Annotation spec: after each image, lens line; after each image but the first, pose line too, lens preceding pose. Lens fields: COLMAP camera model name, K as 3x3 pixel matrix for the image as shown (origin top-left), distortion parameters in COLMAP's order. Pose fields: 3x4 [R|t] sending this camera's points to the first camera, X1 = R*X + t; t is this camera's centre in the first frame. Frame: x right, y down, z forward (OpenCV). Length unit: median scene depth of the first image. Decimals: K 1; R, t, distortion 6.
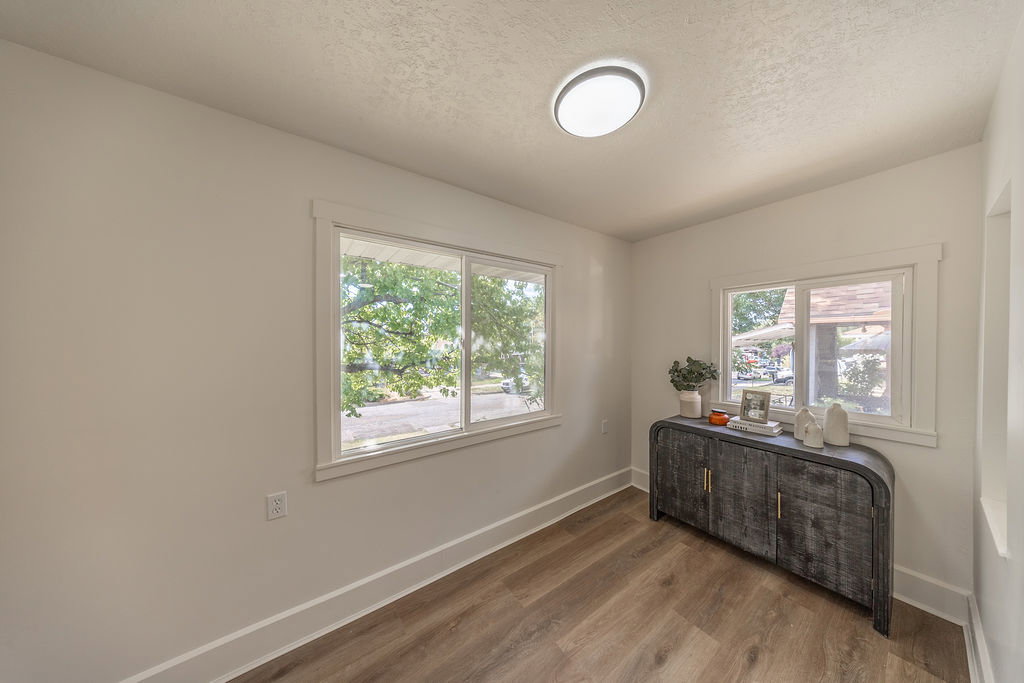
lens RADIAL K [[298.1, 0, 511.0], [0, 298.1, 339.6], [0, 0, 1]] dist [-0.003464, 0.000530]
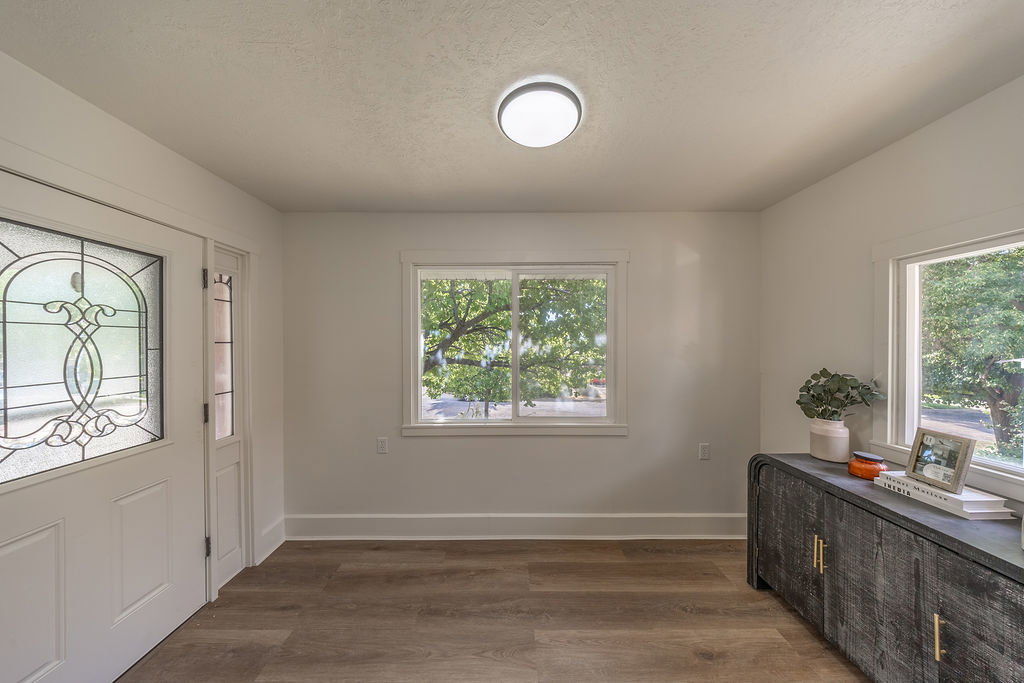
lens RADIAL K [[298.1, 0, 513.4], [0, 298.1, 339.2], [0, 0, 1]] dist [-0.003464, 0.000530]
pose [[0.816378, -0.005697, -0.577489, 0.500620], [0.002767, 0.999978, -0.005954, -0.006288], [0.577511, 0.003263, 0.816376, 0.063585]]
